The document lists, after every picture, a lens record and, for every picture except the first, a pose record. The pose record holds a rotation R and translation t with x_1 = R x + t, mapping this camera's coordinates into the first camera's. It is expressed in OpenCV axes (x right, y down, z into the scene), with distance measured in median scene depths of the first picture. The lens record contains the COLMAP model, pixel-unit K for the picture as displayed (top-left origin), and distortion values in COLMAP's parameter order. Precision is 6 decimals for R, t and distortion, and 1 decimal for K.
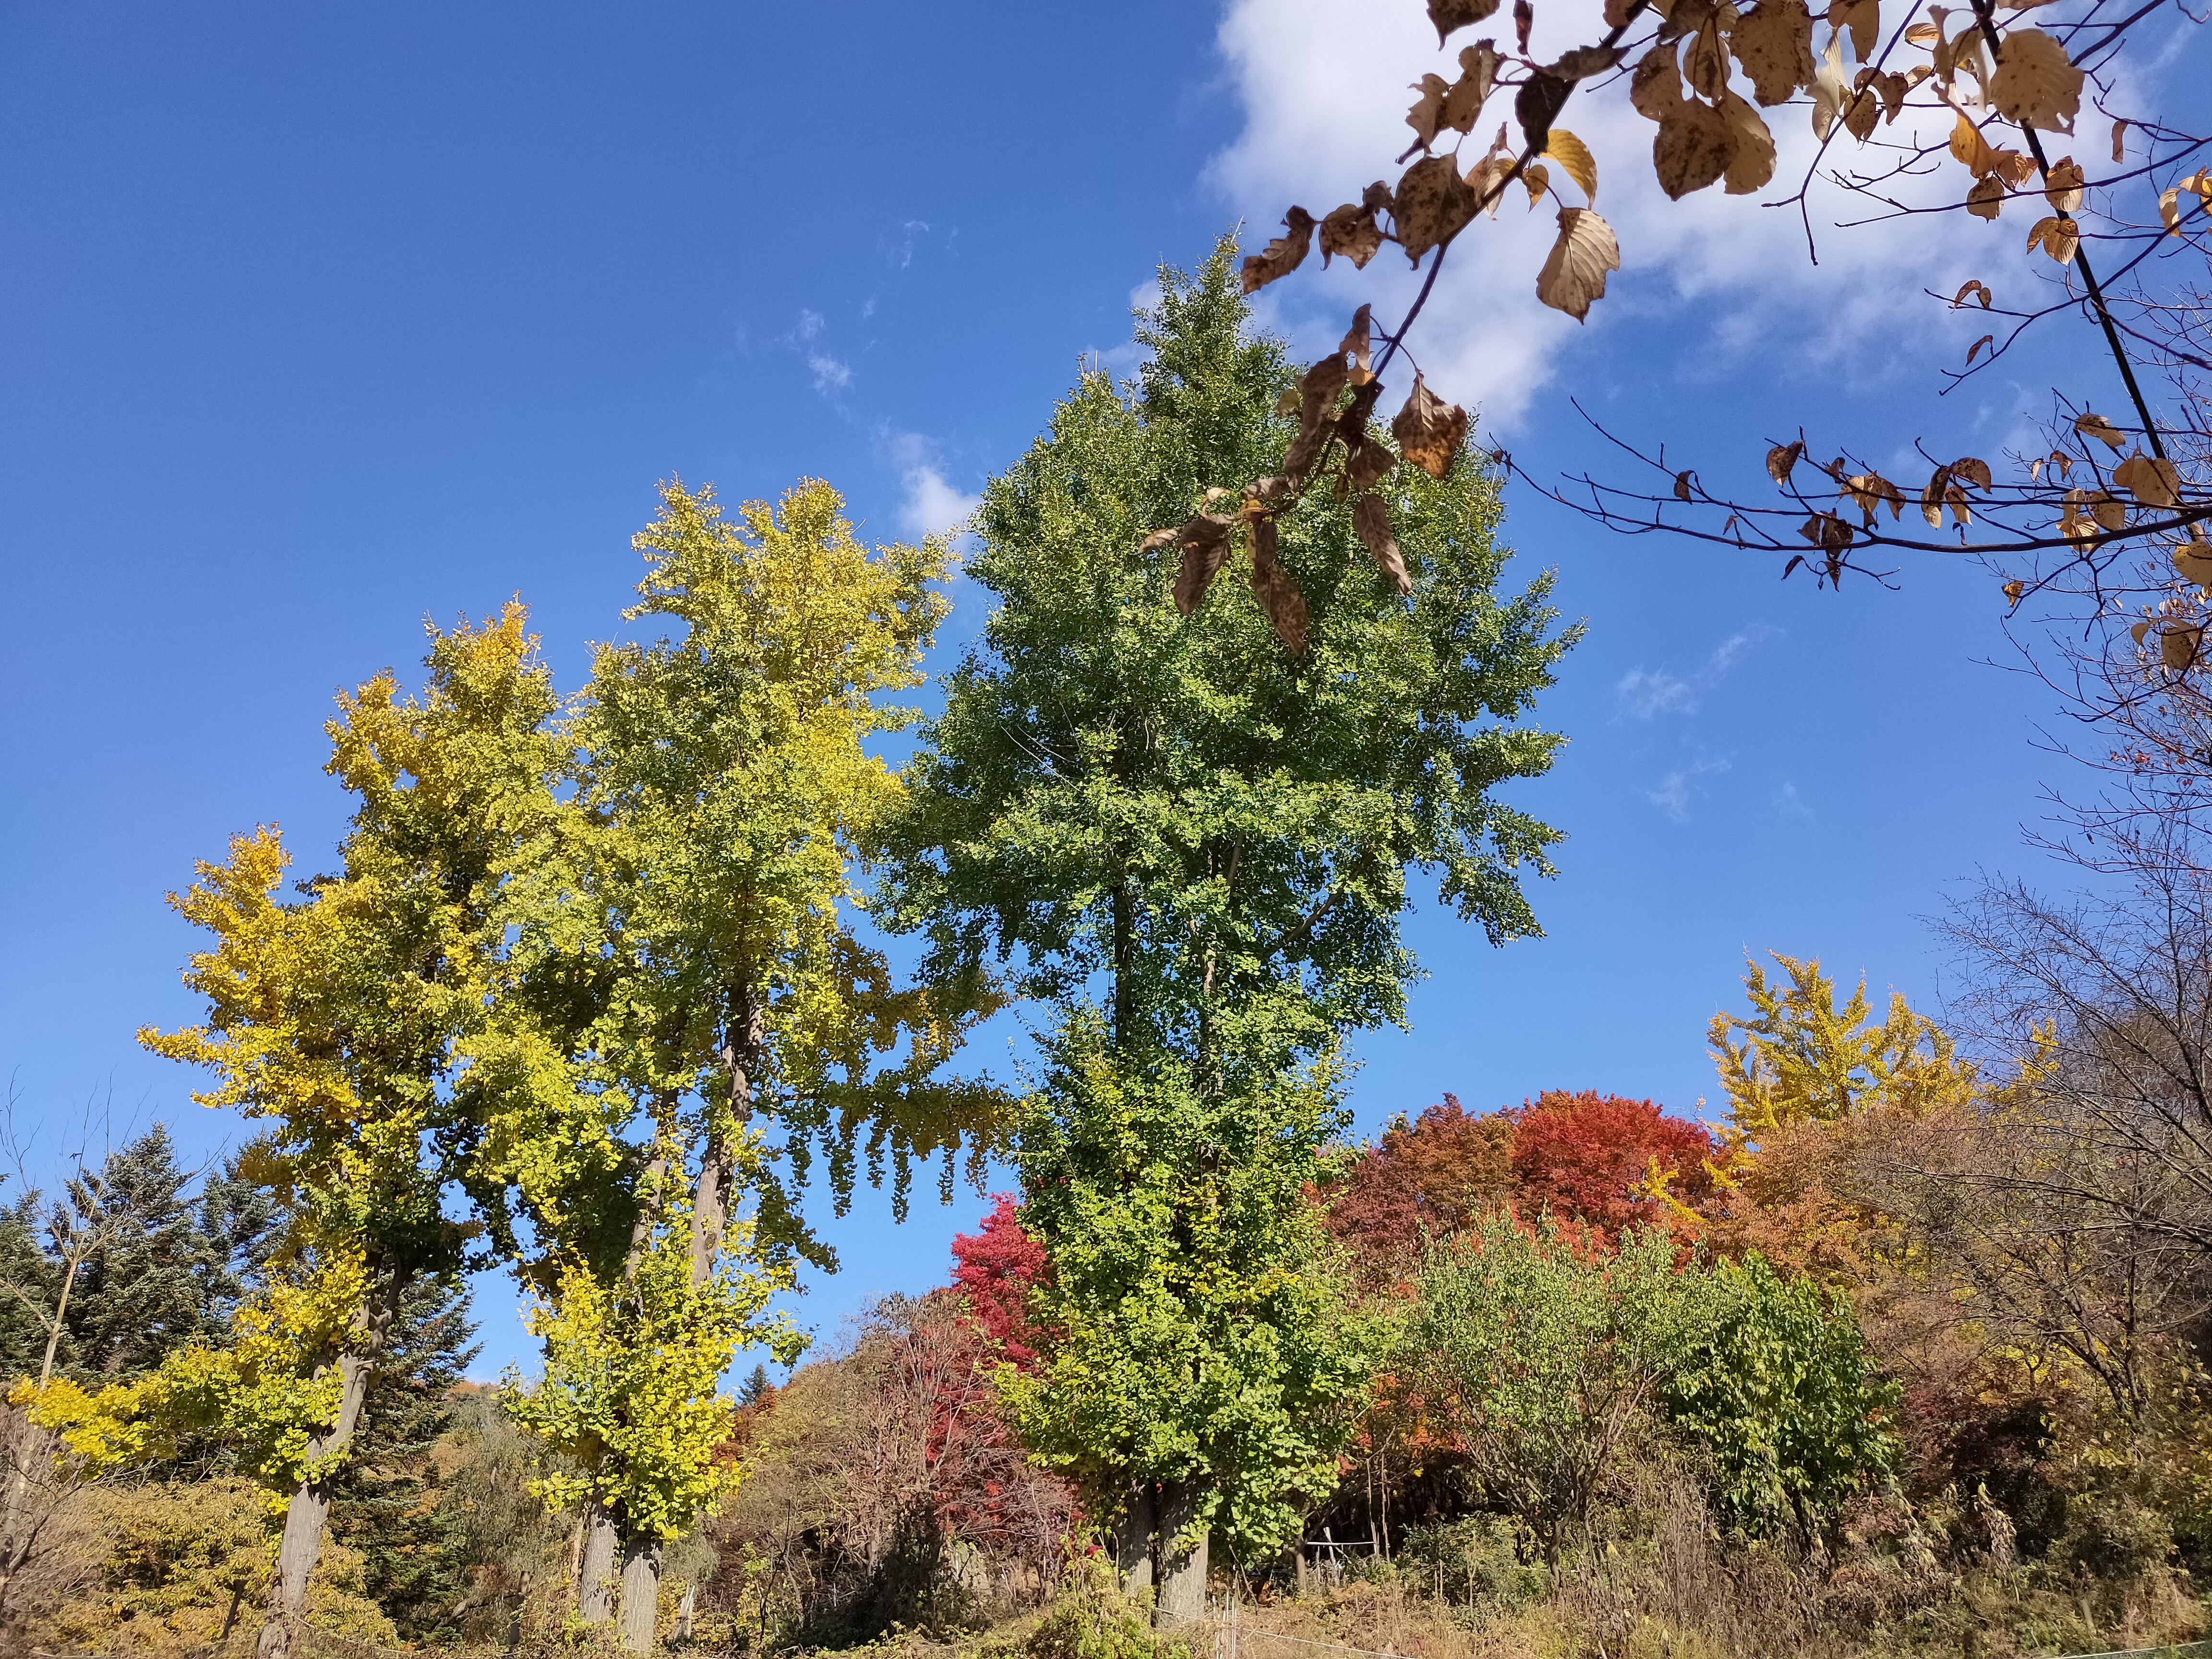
lens RADIAL K [[2086.8, 0, 1106.0], [0, 2086.8, 829.5], [0, 0, 1]] dist [0.064244, -0.090169]
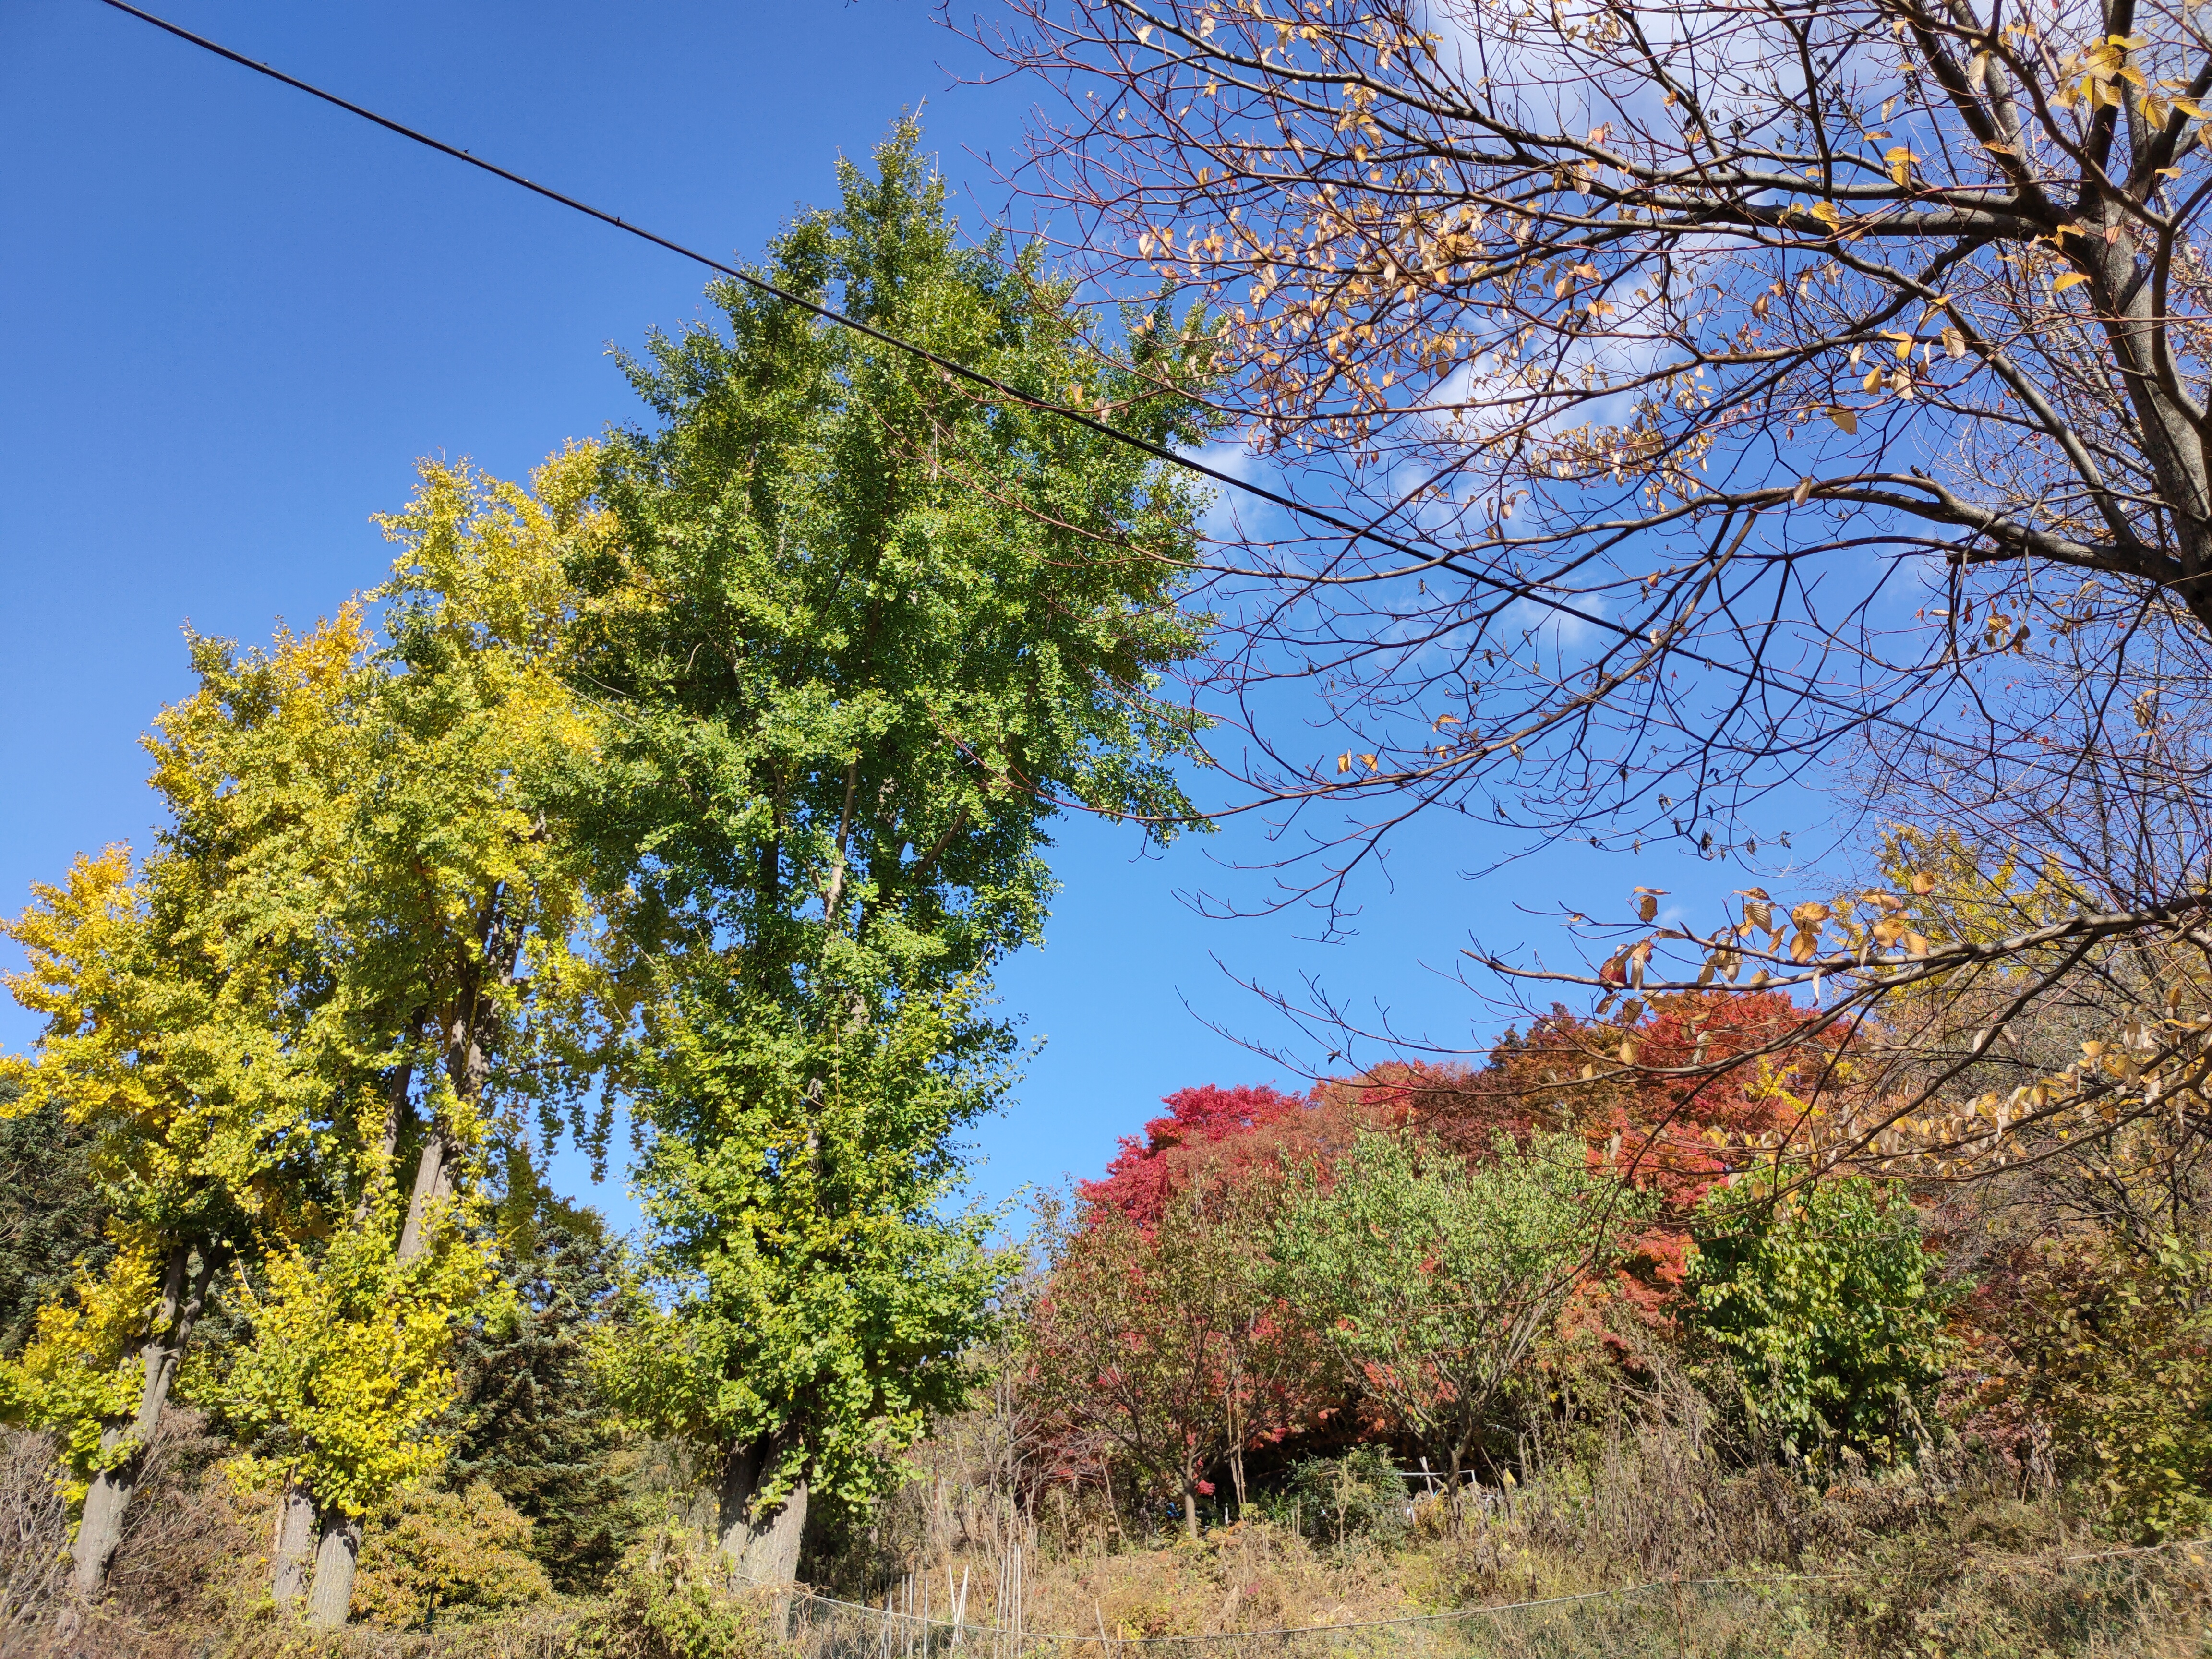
lens RADIAL K [[2046.6, 0, 1105.8], [0, 2046.6, 857.3], [0, 0, 1]] dist [0.017500, 0.031468]
pose [[0.978001, -0.093885, -0.186280, 0.312775], [0.100511, 0.994585, 0.026432, 0.032165], [0.182789, -0.044573, 0.982141, 0.105070]]
